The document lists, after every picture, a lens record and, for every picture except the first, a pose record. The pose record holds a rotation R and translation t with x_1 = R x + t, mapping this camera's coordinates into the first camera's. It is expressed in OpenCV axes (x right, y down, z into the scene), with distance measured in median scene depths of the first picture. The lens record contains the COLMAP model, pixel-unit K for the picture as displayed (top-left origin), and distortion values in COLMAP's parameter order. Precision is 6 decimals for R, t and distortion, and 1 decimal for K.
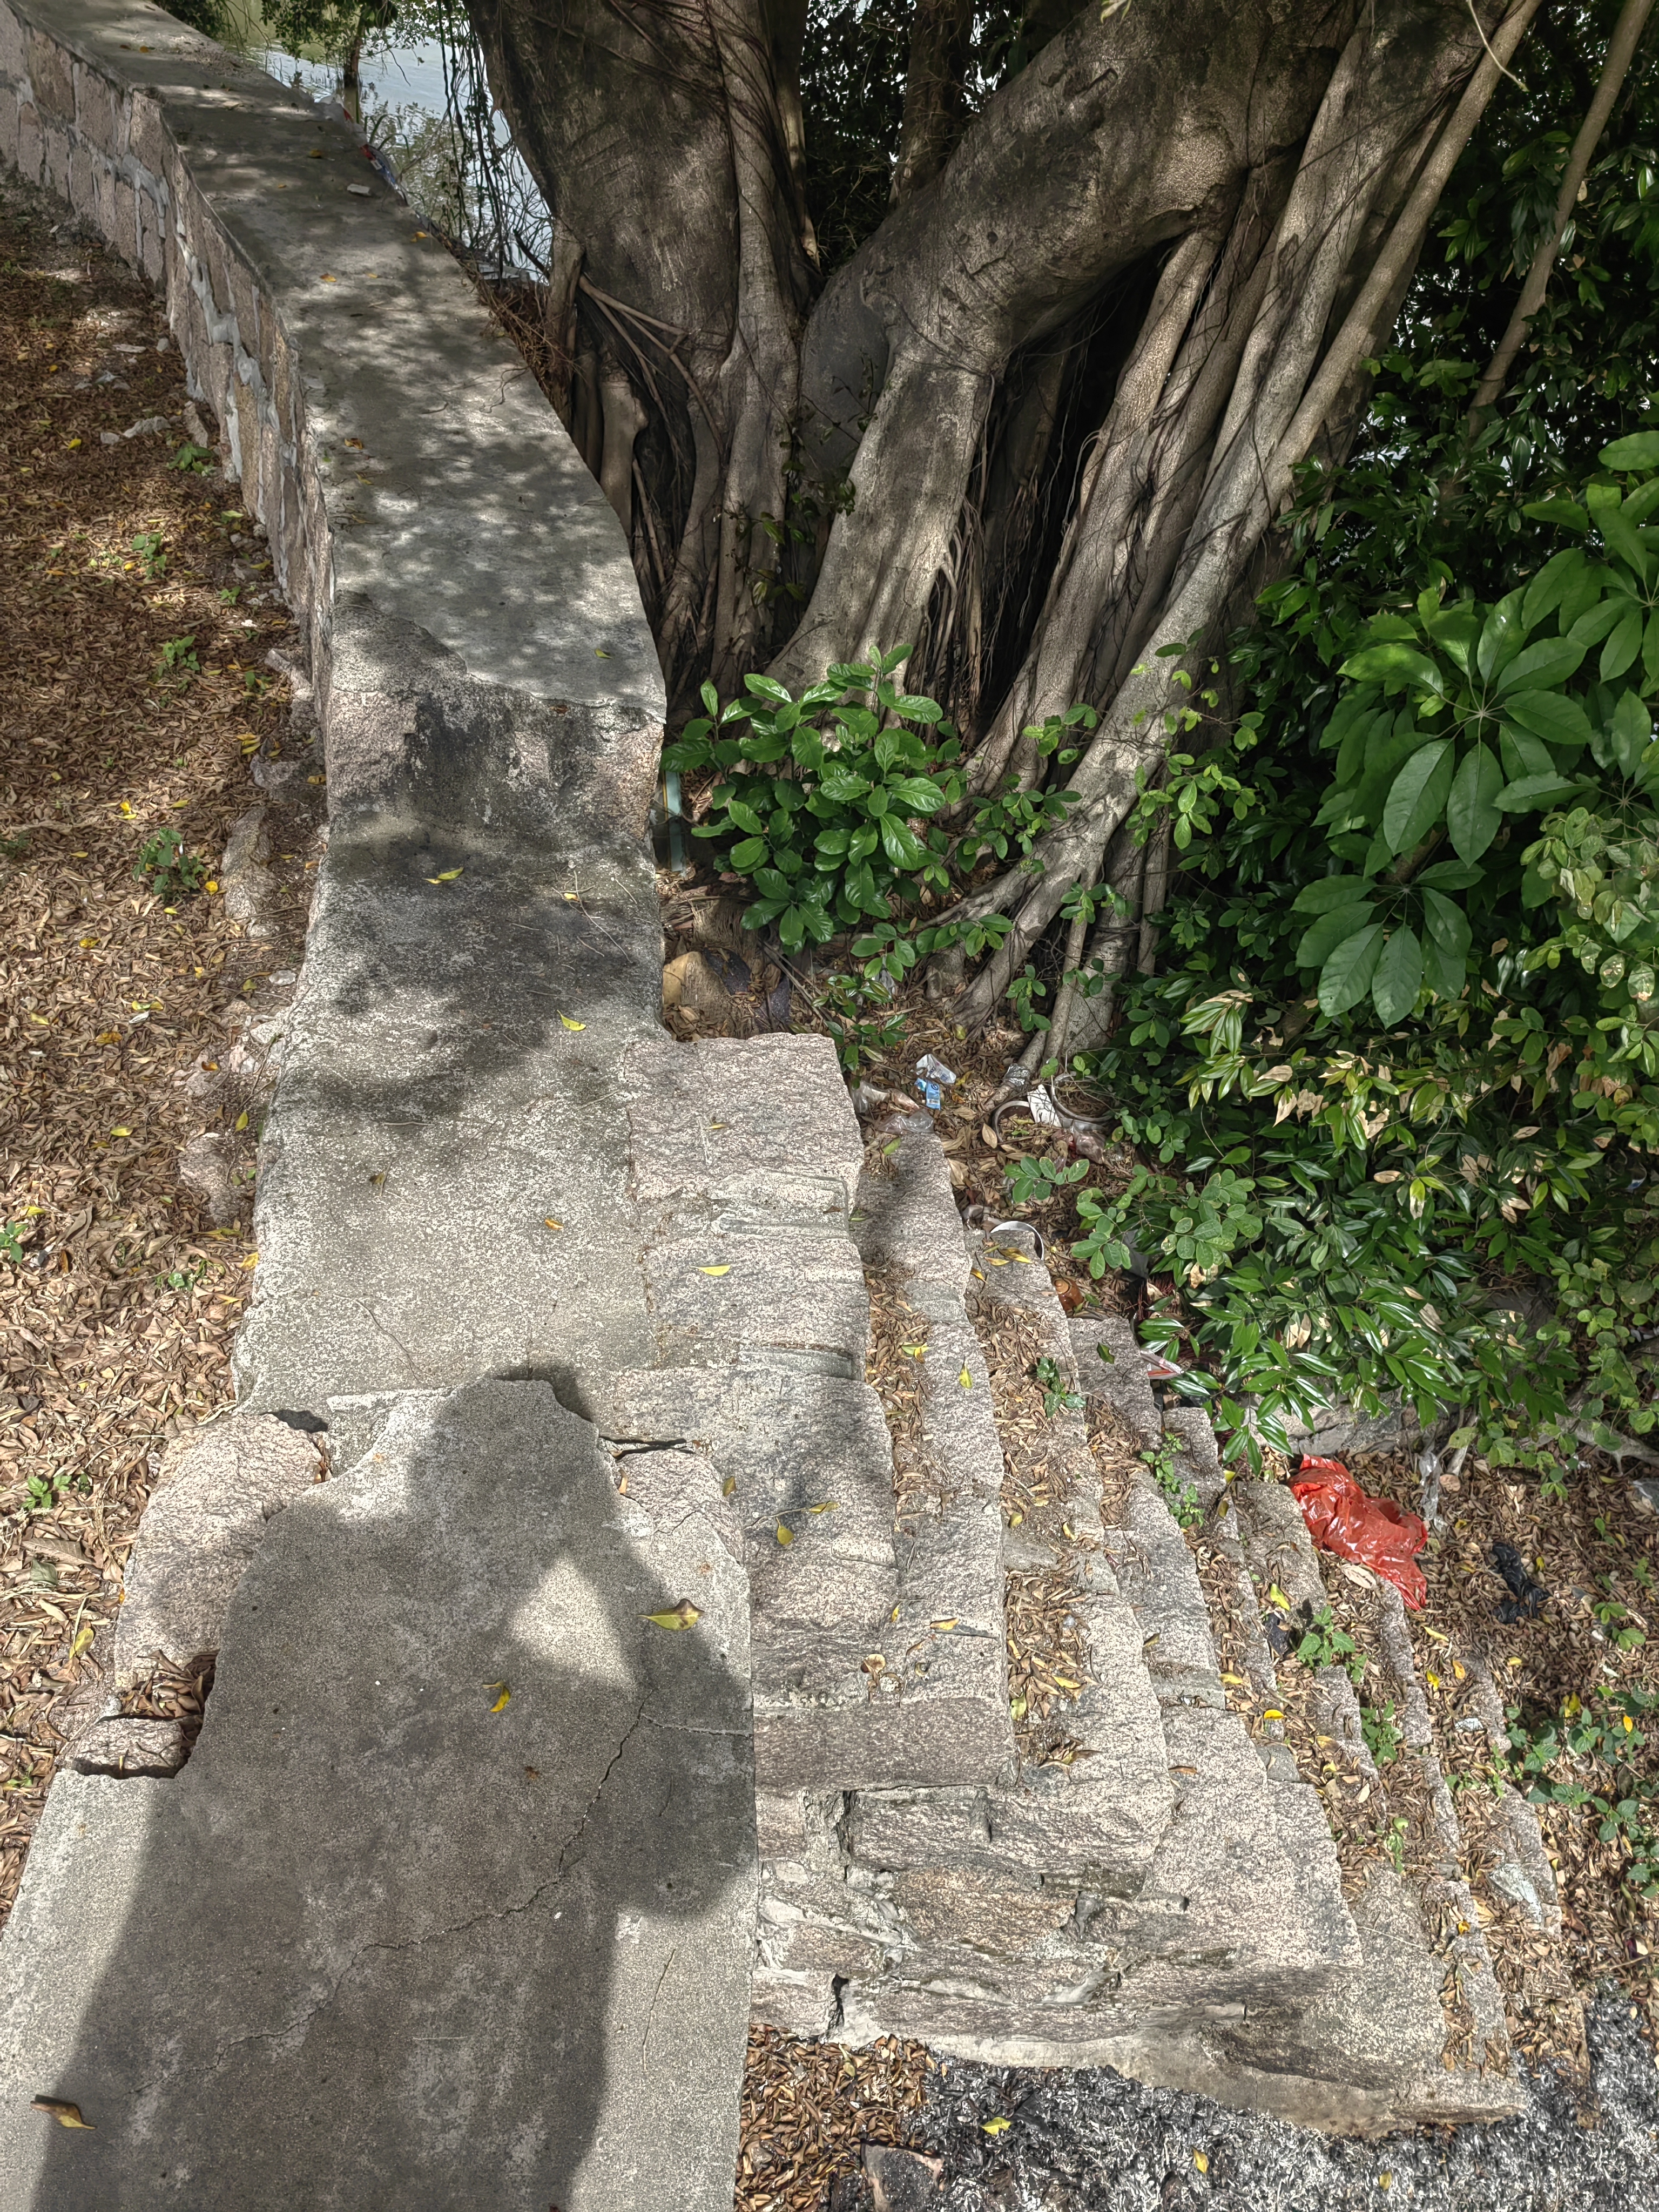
lens RADIAL K [[1767.0, 0, 828.1], [0, 1767.0, 1112.1], [0, 0, 1]] dist [0.040456, -0.050687]
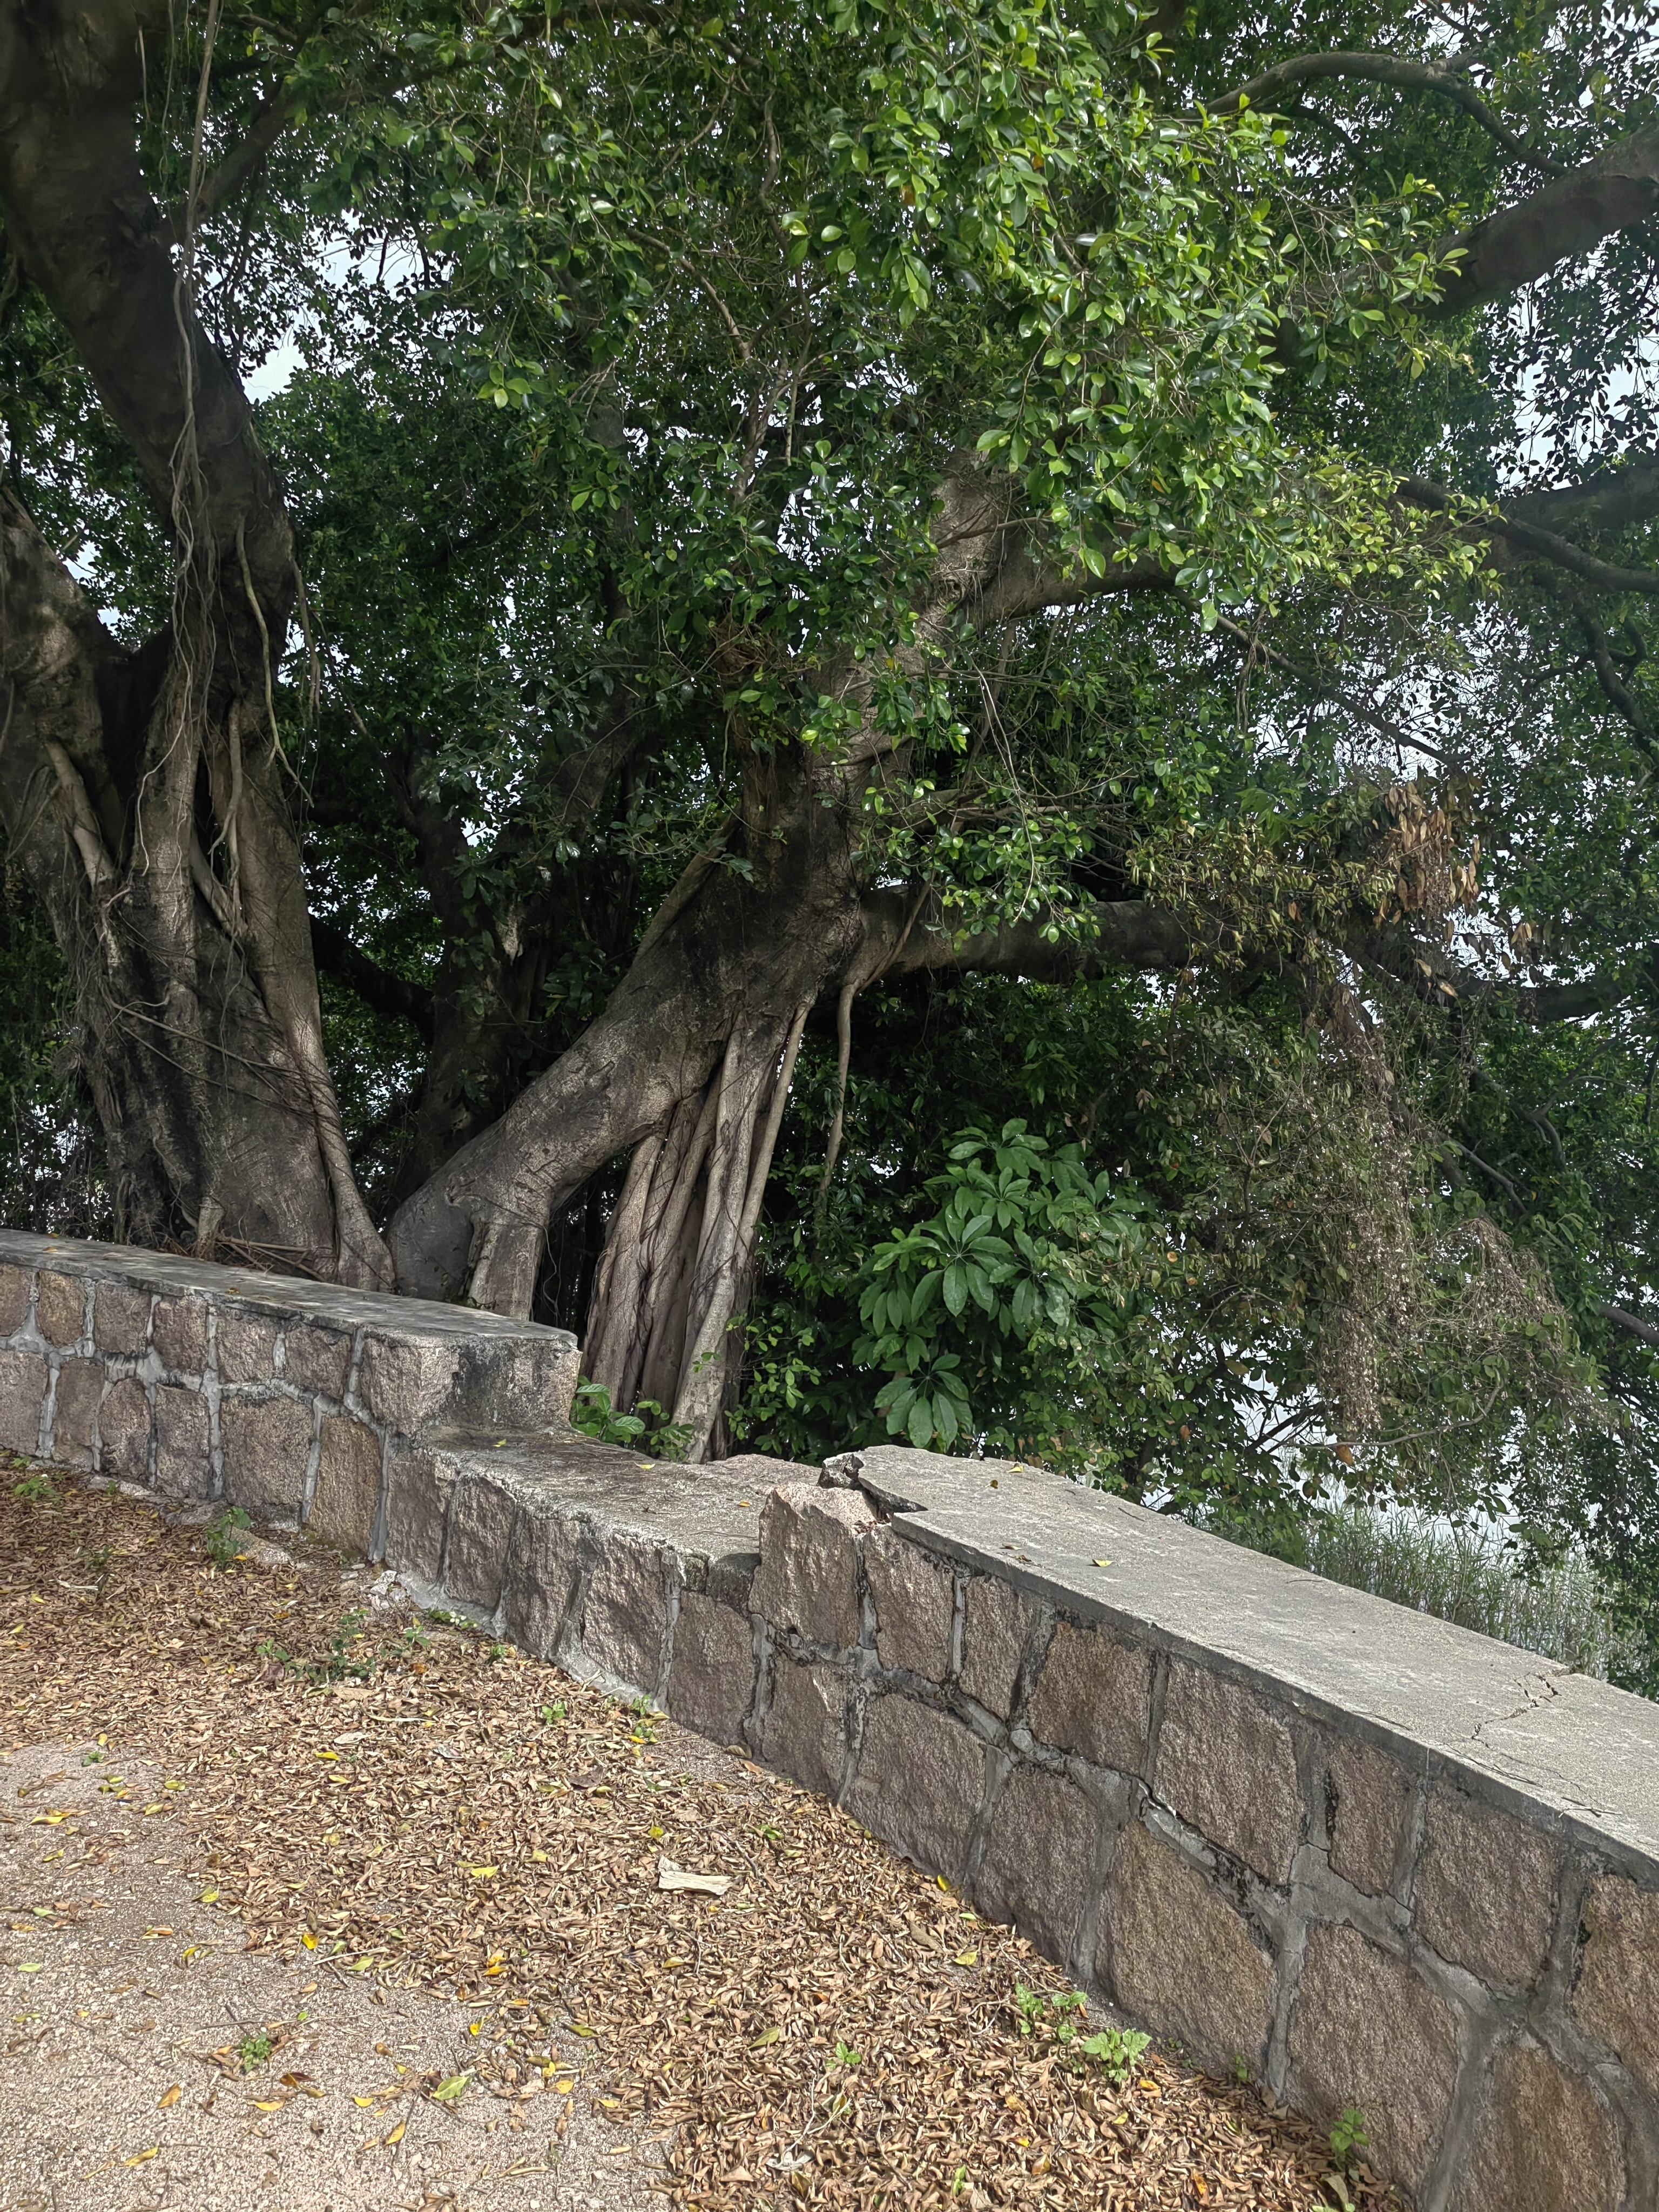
lens RADIAL K [[1767.0, 0, 829.8], [0, 1767.0, 1099.0], [0, 0, 1]] dist [0.040456, -0.050687]
pose [[0.805936, -0.073264, 0.587451, -0.744881], [0.394194, 0.806750, -0.440189, 0.374955], [-0.441676, 0.586334, 0.679069, -0.378441]]
